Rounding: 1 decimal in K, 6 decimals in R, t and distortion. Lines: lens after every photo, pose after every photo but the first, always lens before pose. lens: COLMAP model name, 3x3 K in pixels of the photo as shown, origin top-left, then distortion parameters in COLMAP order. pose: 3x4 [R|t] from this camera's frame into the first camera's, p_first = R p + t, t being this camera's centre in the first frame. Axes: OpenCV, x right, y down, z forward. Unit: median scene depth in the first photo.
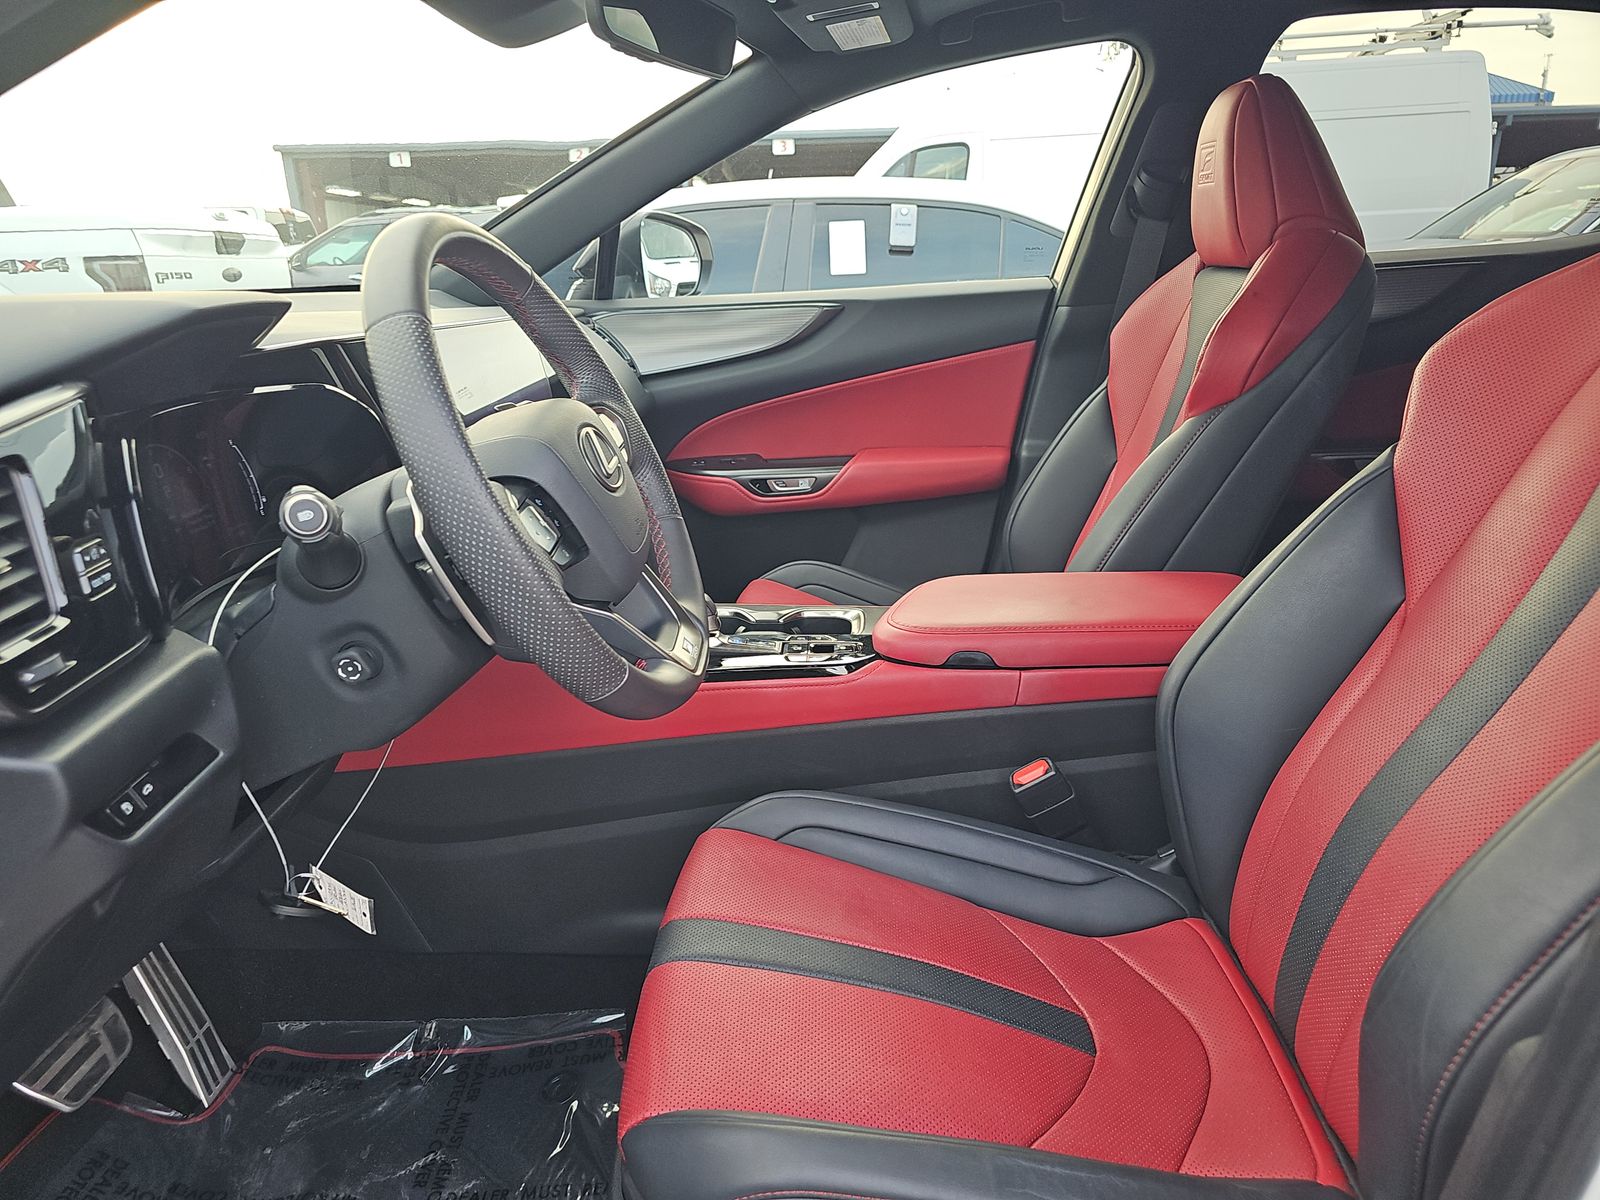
lens RADIAL K [[1044.1, 0, 792.5], [0, 1044.1, 603.2], [0, 0, 1]] dist [0.021923, 0.000978]
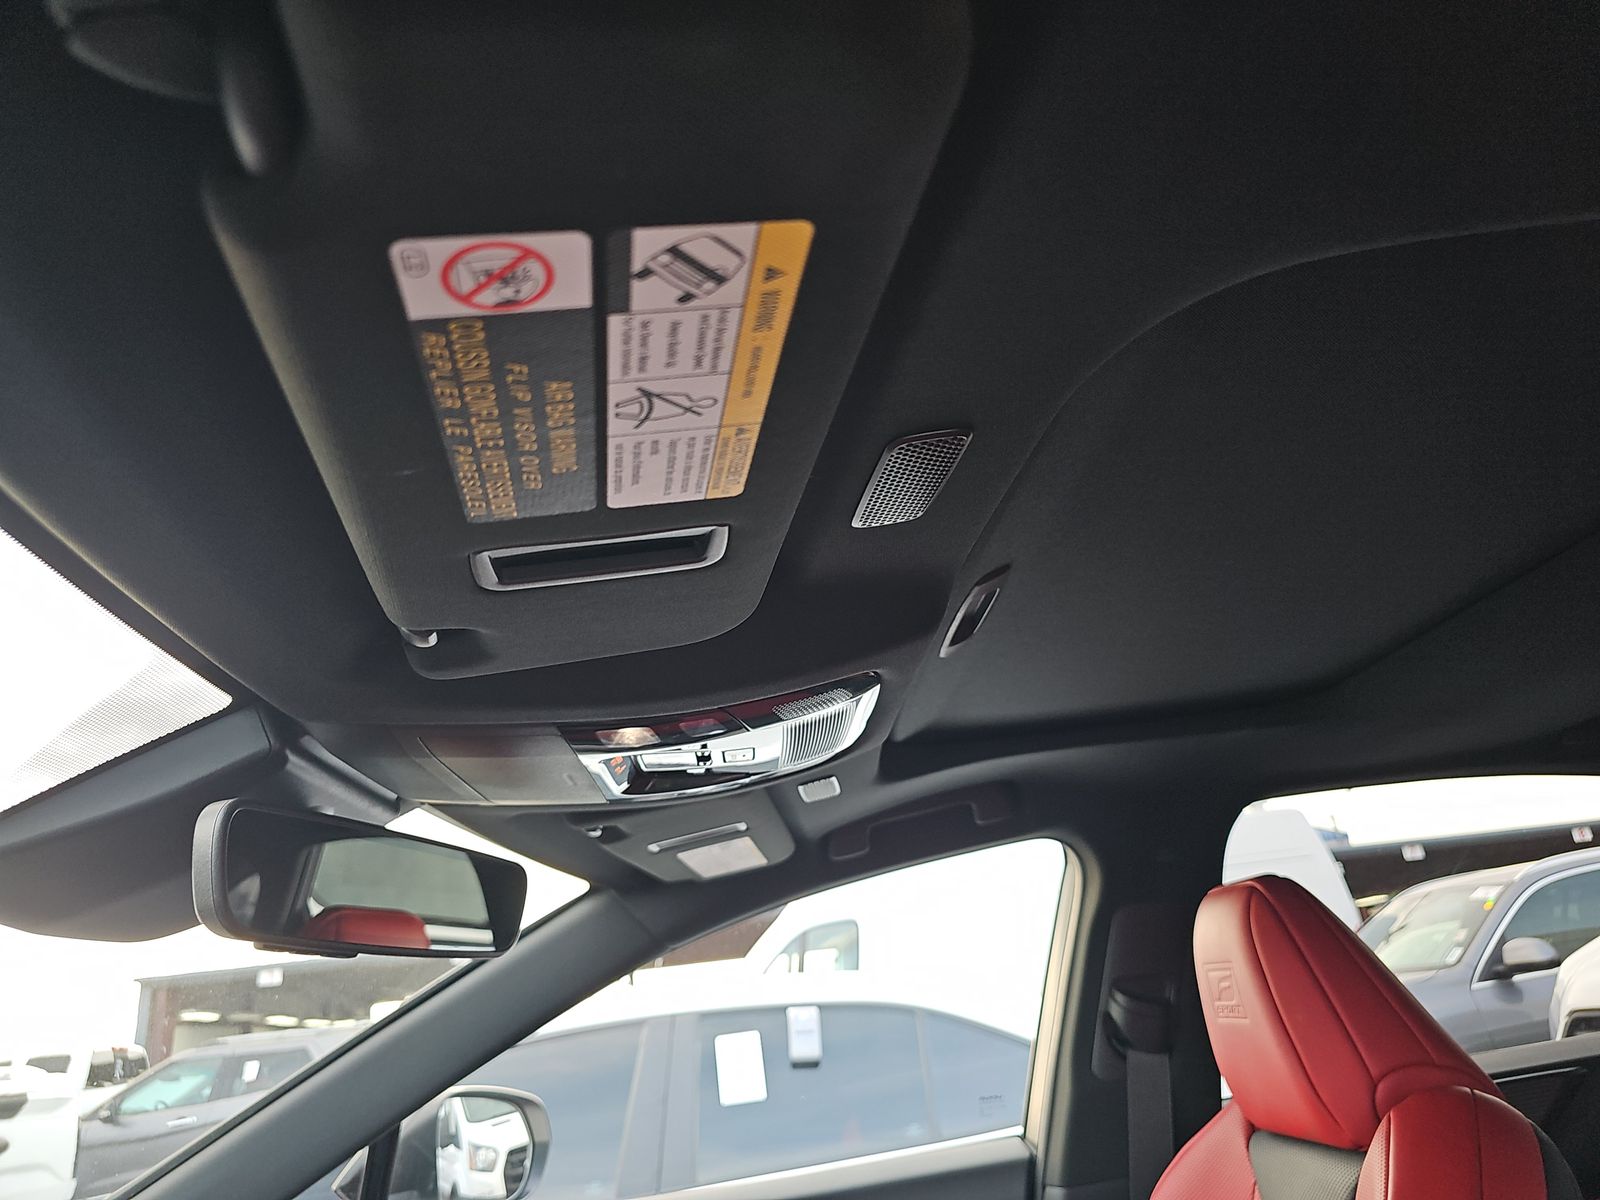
lens RADIAL K [[1044.1, 0, 792.5], [0, 1044.1, 603.2], [0, 0, 1]] dist [0.021923, 0.000978]
pose [[0.992502, -0.043694, 0.114154, 0.015263], [0.107166, 0.760226, -0.640759, -0.086768], [-0.058785, 0.648188, 0.759208, 0.137406]]
